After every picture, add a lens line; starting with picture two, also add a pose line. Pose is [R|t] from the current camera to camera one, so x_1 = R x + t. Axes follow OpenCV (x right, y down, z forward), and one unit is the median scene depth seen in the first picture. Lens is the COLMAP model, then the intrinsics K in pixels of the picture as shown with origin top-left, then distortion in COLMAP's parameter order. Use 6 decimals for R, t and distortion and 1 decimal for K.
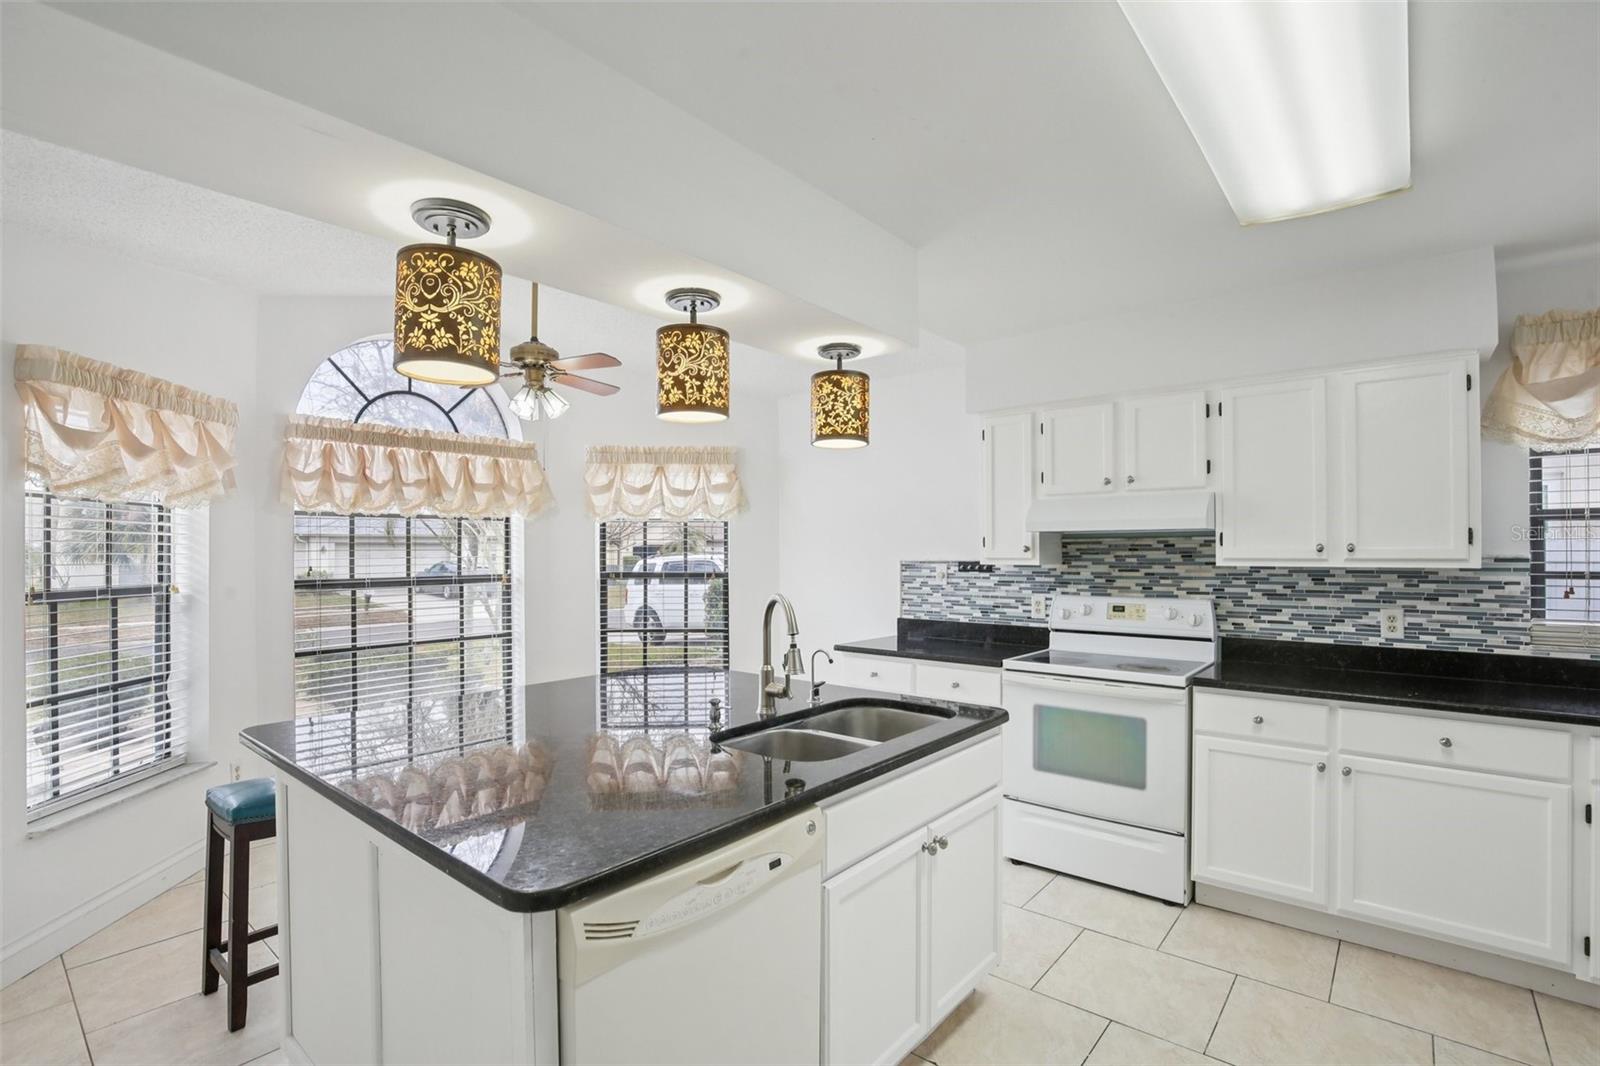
lens RADIAL K [[743.6, 0, 790.0], [0, 743.6, 550.9], [0, 0, 1]] dist [-0.037854, 0.008124]
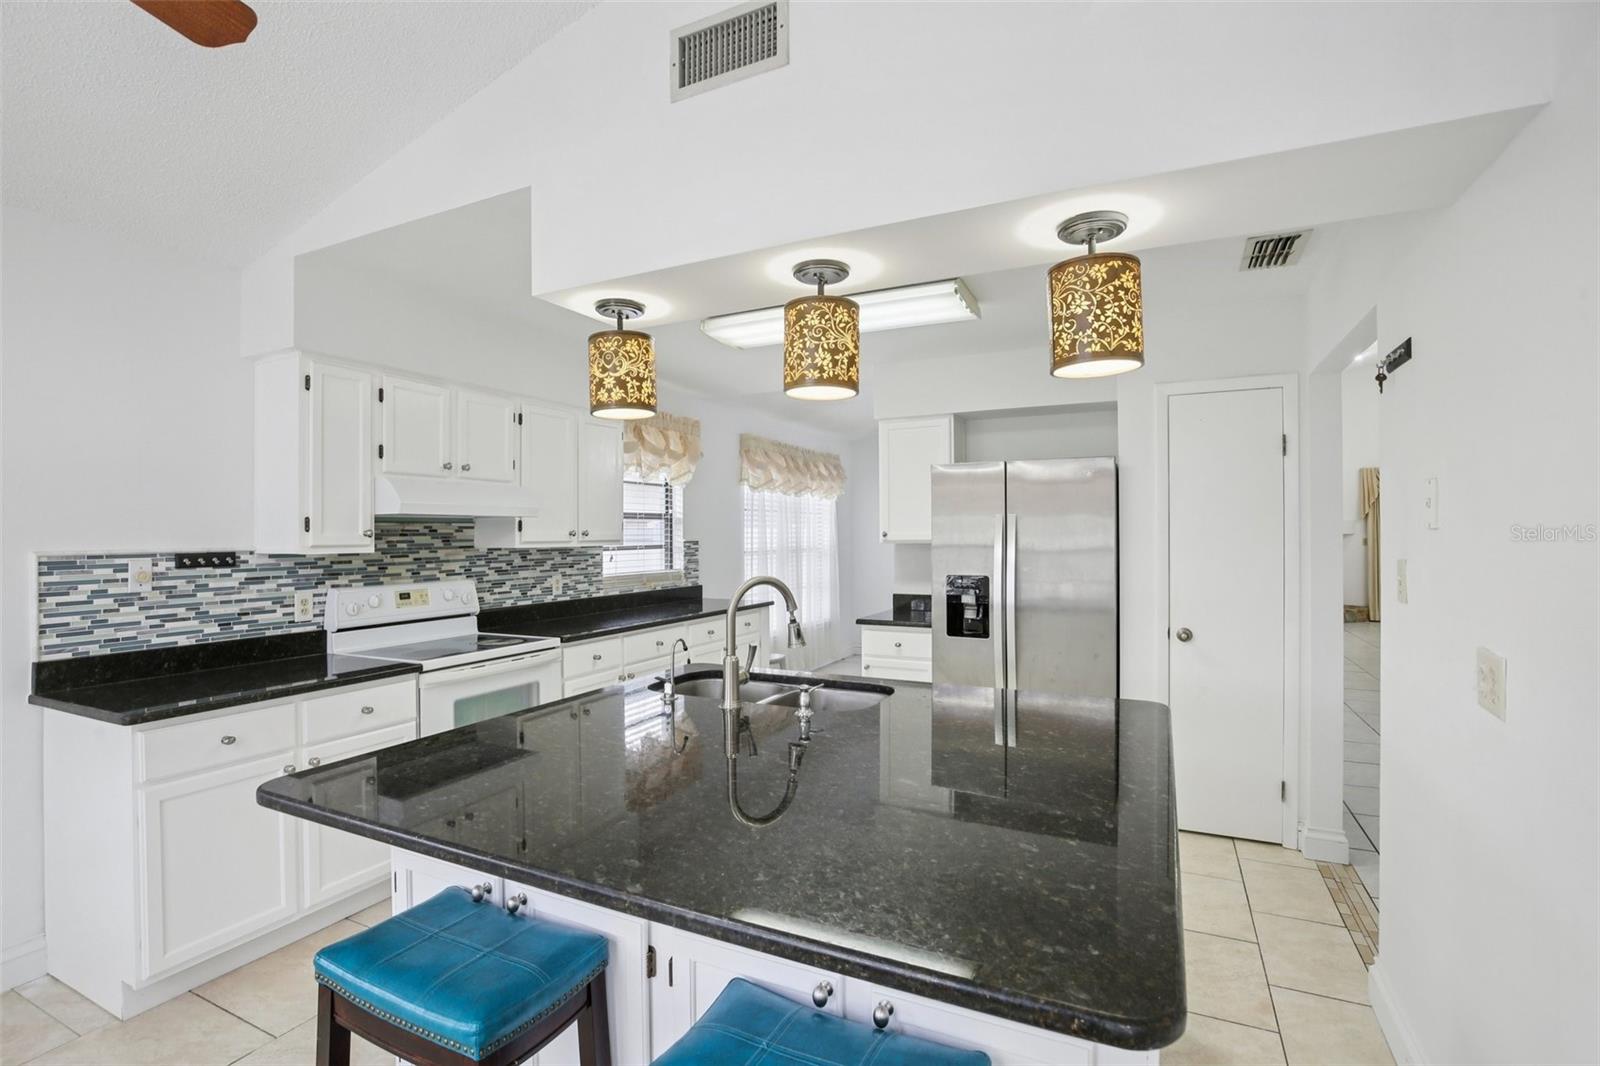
lens RADIAL K [[743.6, 0, 794.7], [0, 743.6, 530.1], [0, 0, 1]] dist [-0.037854, 0.008124]
pose [[-0.233875, 0.007924, 0.972234, -0.563591], [0.006369, 0.999958, -0.006618, 0.001697], [-0.972246, 0.004645, -0.233915, 0.676884]]
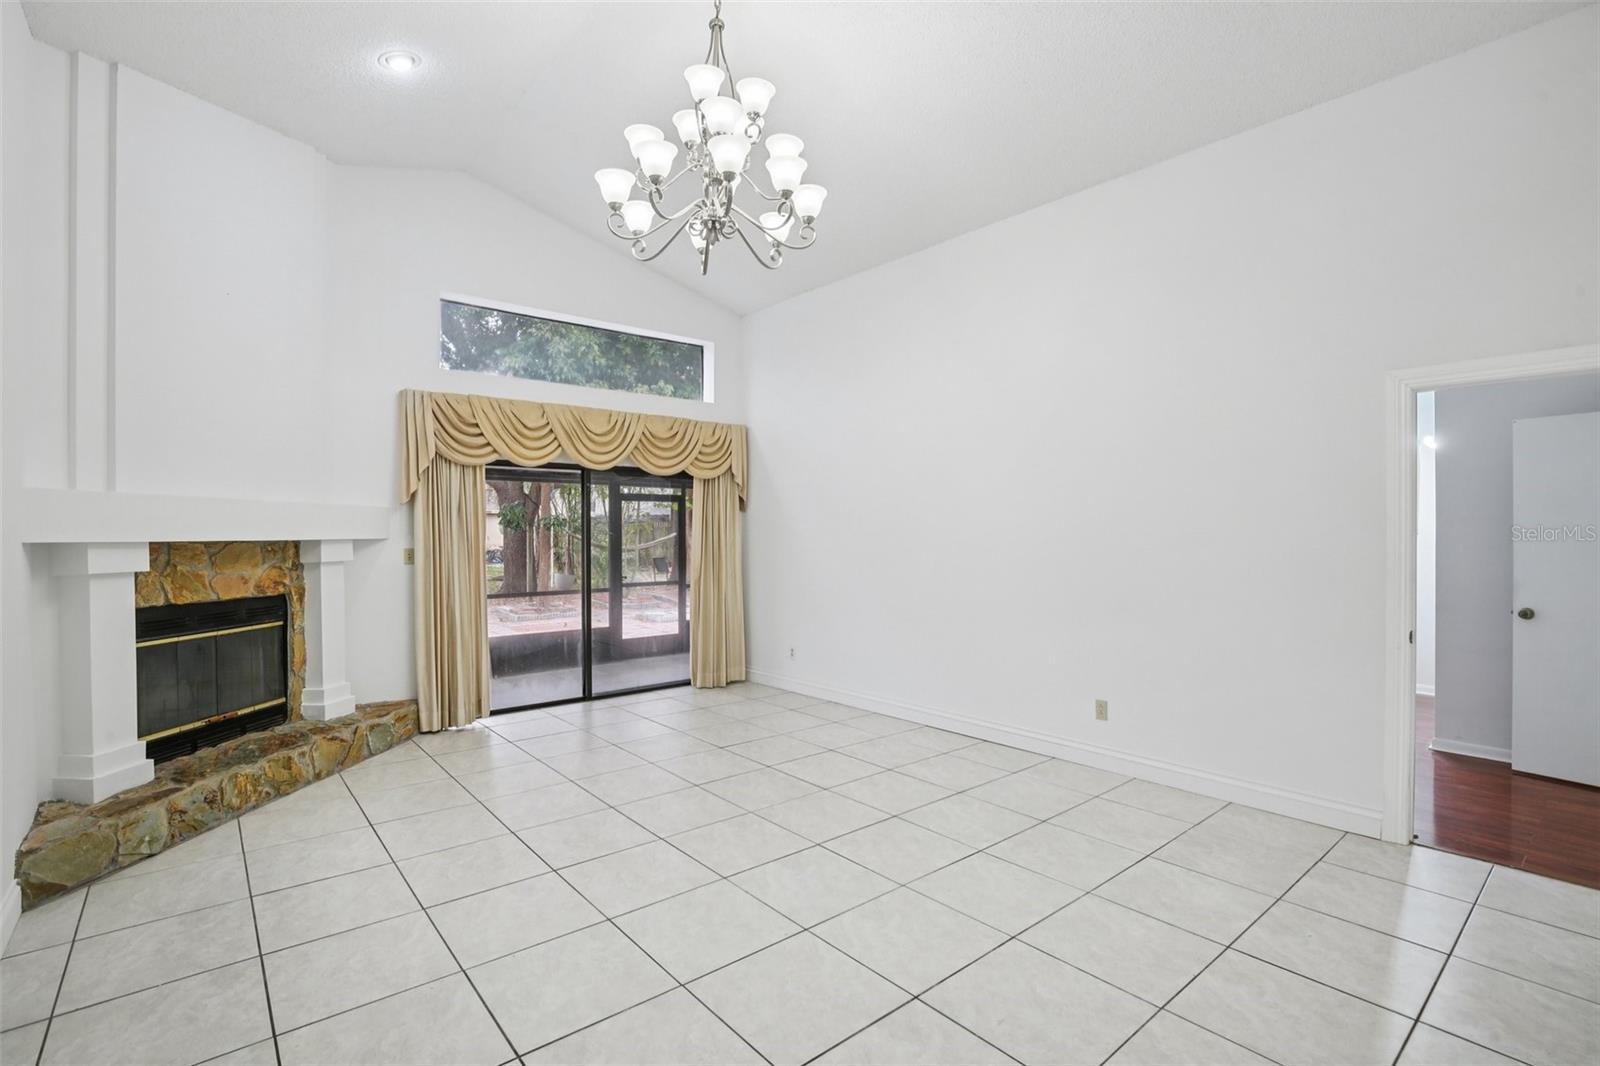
lens RADIAL K [[743.6, 0, 808.6], [0, 743.6, 532.2], [0, 0, 1]] dist [-0.037854, 0.008124]
pose [[-0.985375, 0.008088, 0.170207, 0.848059], [0.008928, 0.999951, 0.004166, 0.002804], [-0.170165, 0.005625, -0.985399, -1.096574]]
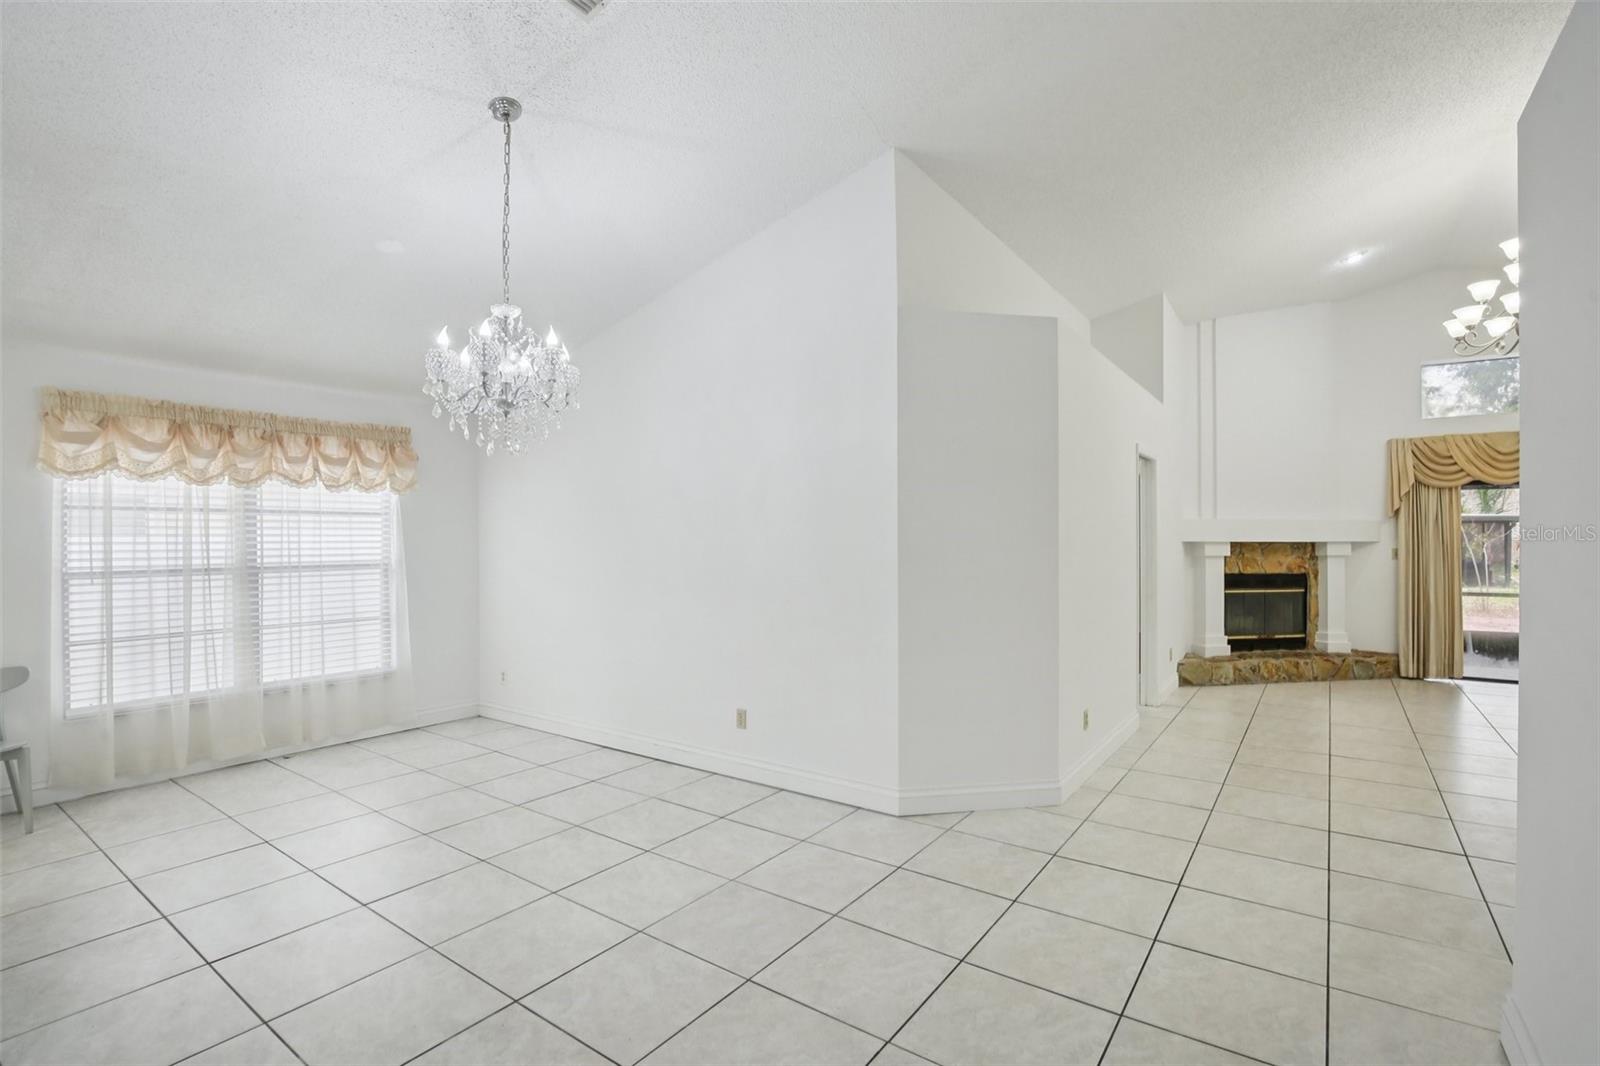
lens RADIAL K [[743.6, 0, 786.7], [0, 743.6, 543.3], [0, 0, 1]] dist [-0.037854, 0.008124]
pose [[-0.060320, -0.004505, 0.998169, -0.012131], [0.006956, 0.999964, 0.004933, -0.002211], [-0.998155, 0.007241, -0.060287, -0.586131]]
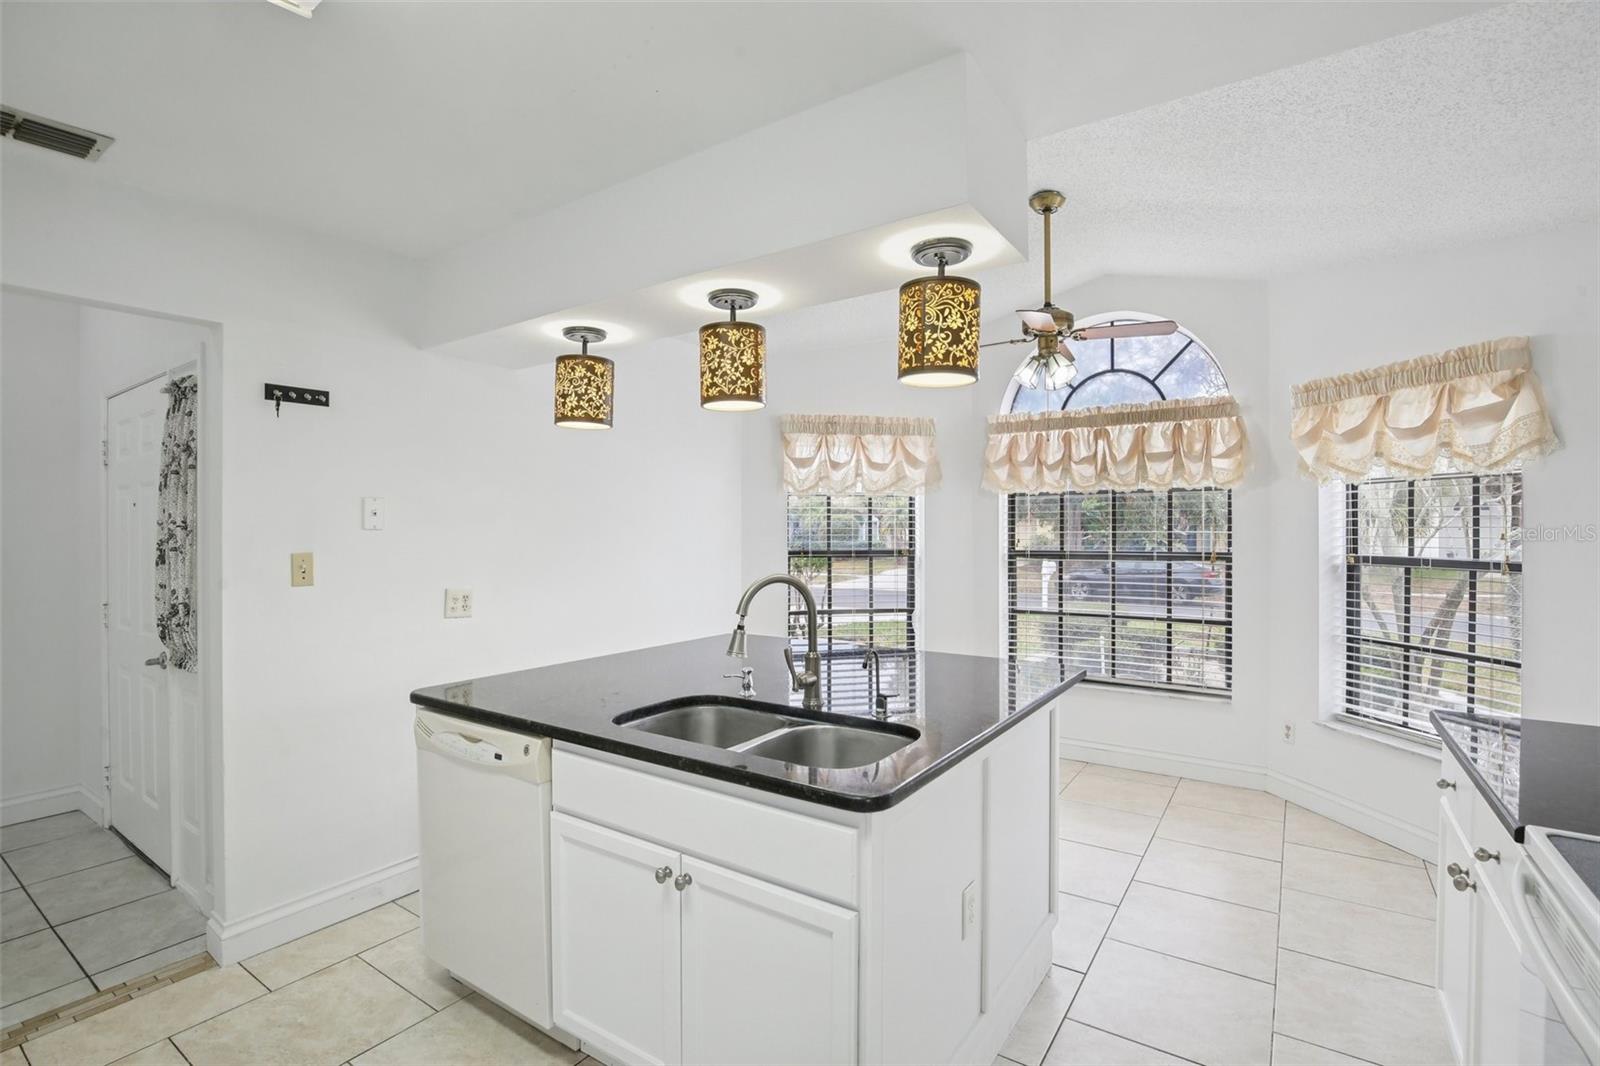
lens RADIAL K [[743.6, 0, 795.6], [0, 743.6, 528.2], [0, 0, 1]] dist [-0.037854, 0.008124]
pose [[0.102604, 0.001074, -0.994722, 0.526394], [0.003785, 0.999992, 0.001470, -0.000073], [0.994715, -0.003916, 0.102599, 0.531472]]
